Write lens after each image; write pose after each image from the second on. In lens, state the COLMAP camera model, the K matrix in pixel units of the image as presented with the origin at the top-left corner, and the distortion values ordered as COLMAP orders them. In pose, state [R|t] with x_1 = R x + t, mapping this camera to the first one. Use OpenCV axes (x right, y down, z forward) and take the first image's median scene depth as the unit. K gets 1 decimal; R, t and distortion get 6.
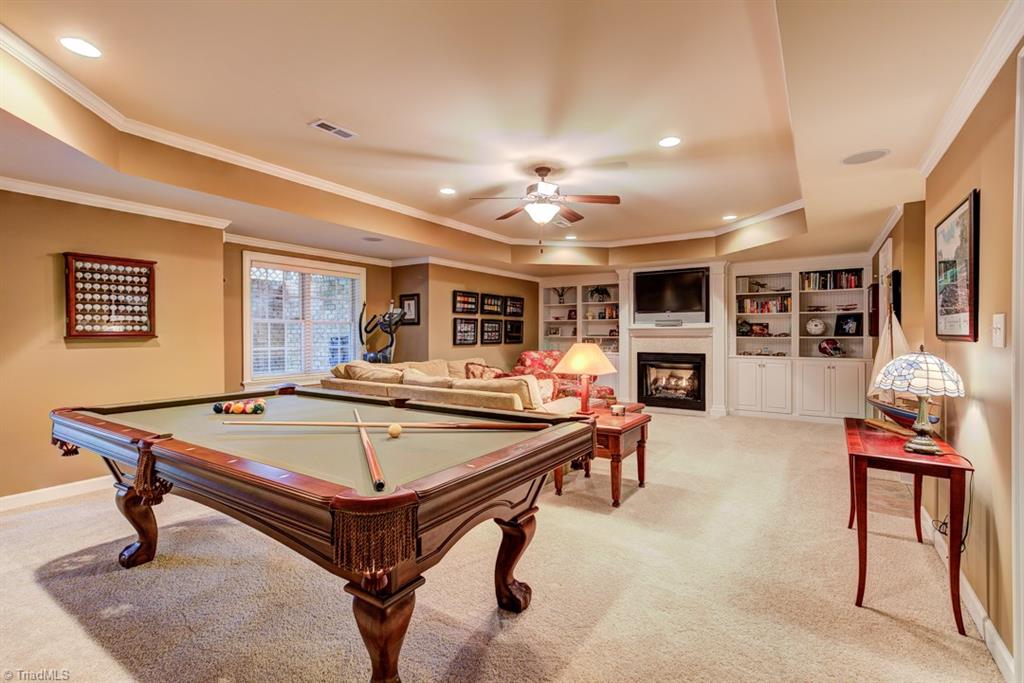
lens RADIAL K [[471.1, 0, 512.0], [0, 471.1, 337.8], [0, 0, 1]] dist [0.008246, 0.004384]
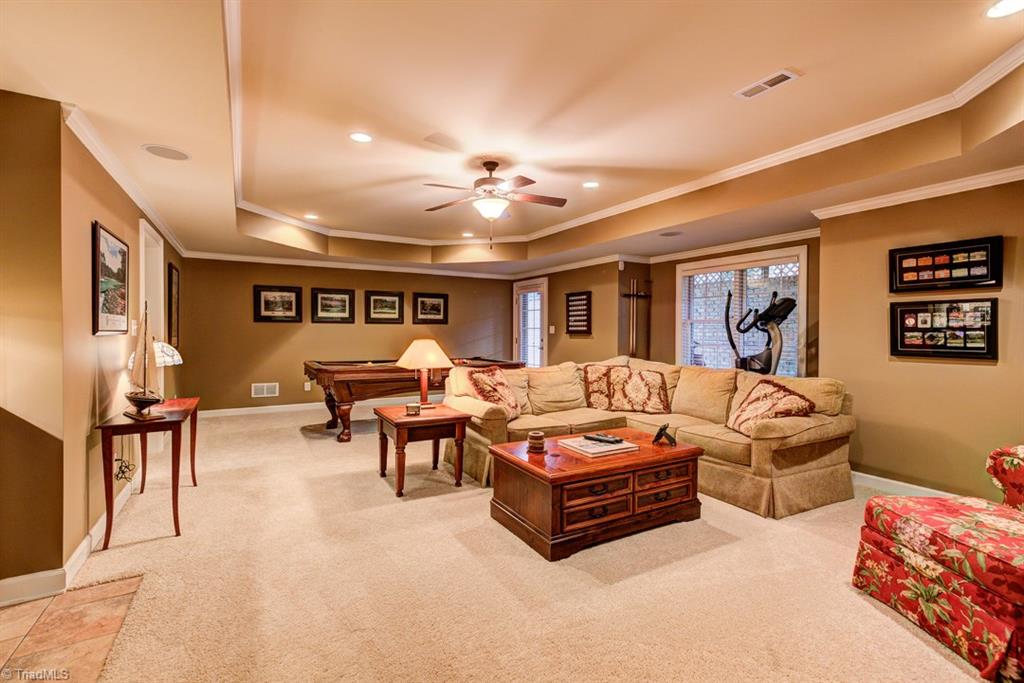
lens RADIAL K [[471.1, 0, 513.9], [0, 471.1, 334.7], [0, 0, 1]] dist [0.008246, 0.004384]
pose [[-0.457663, 0.000951, -0.889125, 0.970969], [-0.015971, 0.999829, 0.009290, -0.009200], [0.888982, 0.018452, -0.457570, 1.582603]]
